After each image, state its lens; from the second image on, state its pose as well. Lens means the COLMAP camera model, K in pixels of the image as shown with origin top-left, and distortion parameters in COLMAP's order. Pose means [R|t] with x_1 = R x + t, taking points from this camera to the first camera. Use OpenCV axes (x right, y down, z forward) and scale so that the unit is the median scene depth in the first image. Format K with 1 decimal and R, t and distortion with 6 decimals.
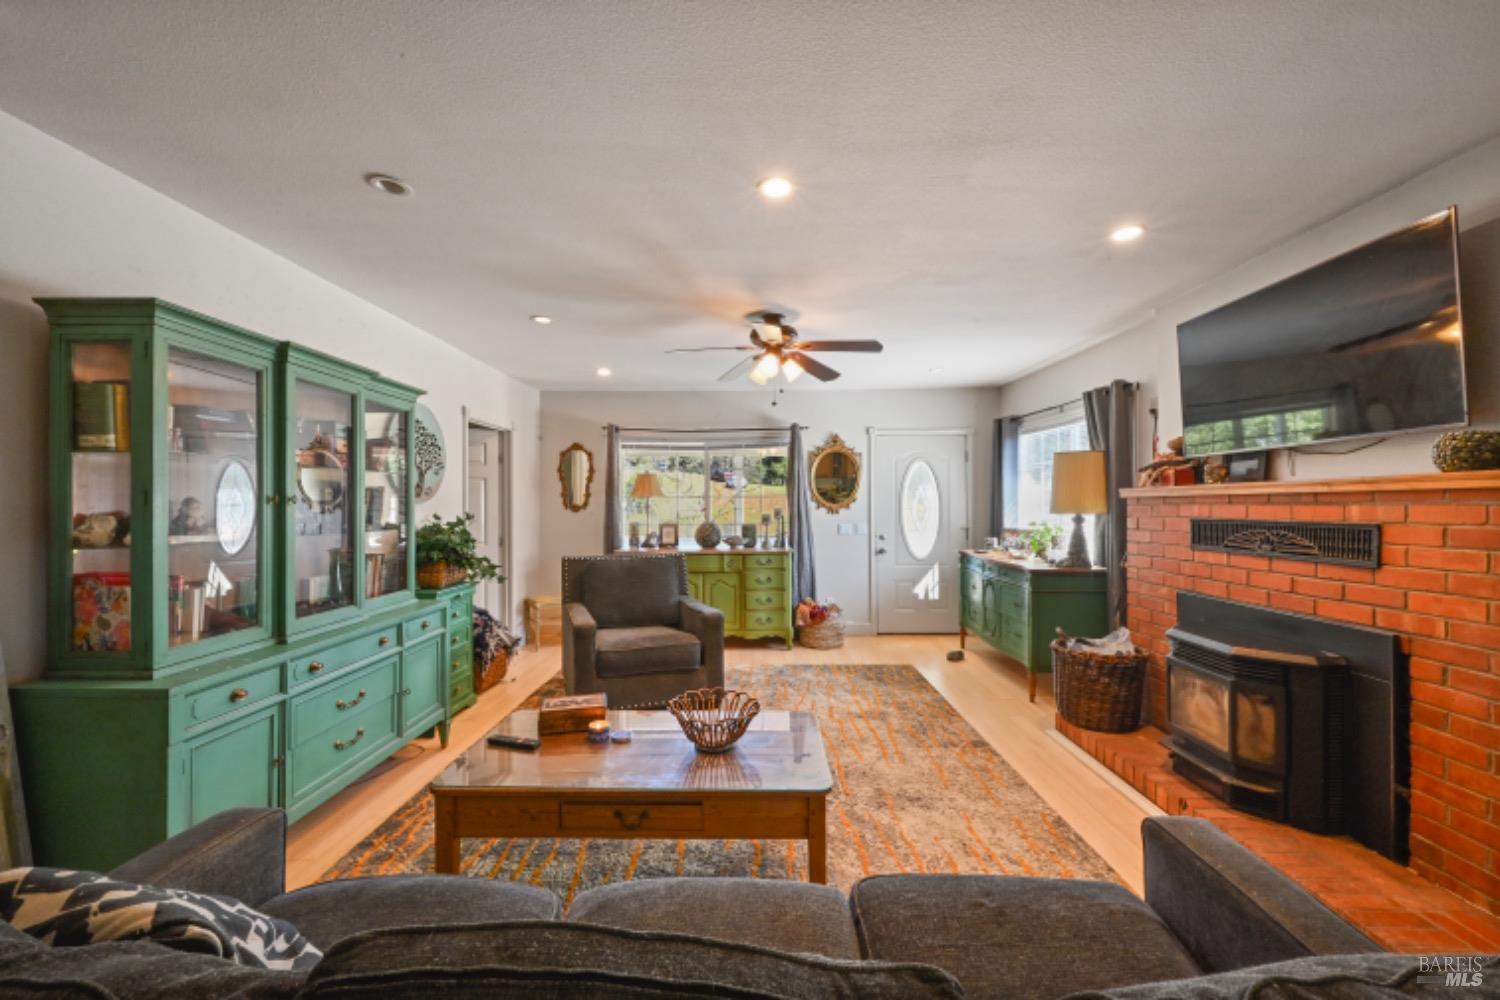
lens RADIAL K [[586.4, 0, 749.2], [0, 586.4, 500.2], [0, 0, 1]] dist [-0.001244, 0.000938]
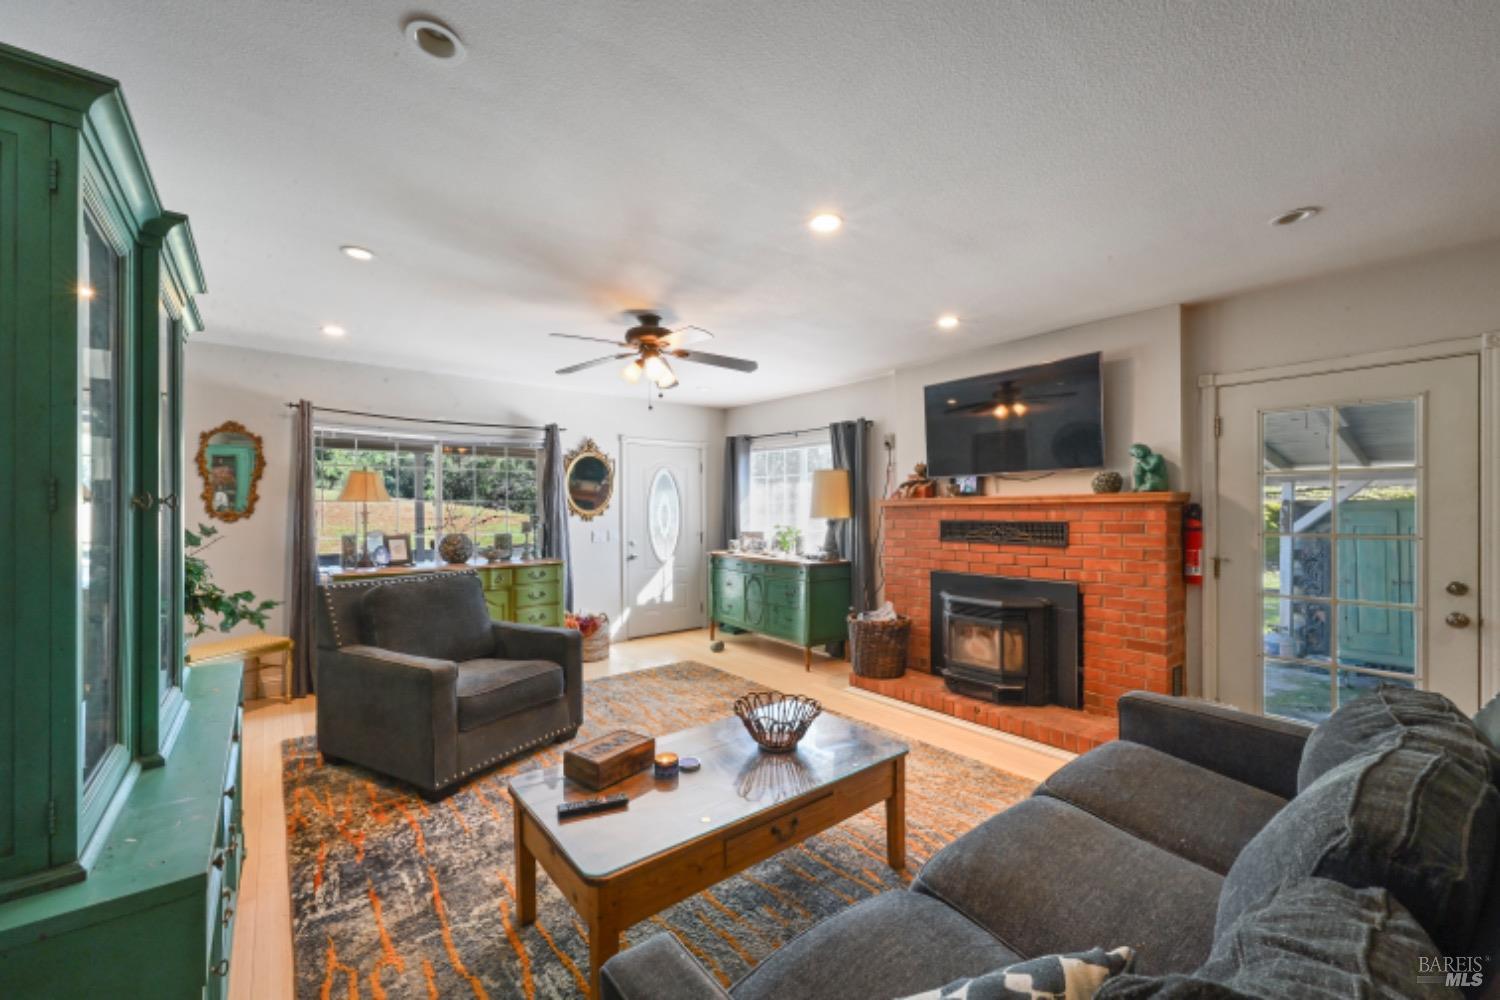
lens RADIAL K [[586.4, 0, 749.5], [0, 586.4, 507.7], [0, 0, 1]] dist [-0.001244, 0.000938]
pose [[0.769680, 0.003309, 0.638421, -0.471516], [-0.003522, 0.999993, -0.000937, 0.002235], [-0.638420, -0.001527, 0.769687, 0.152396]]
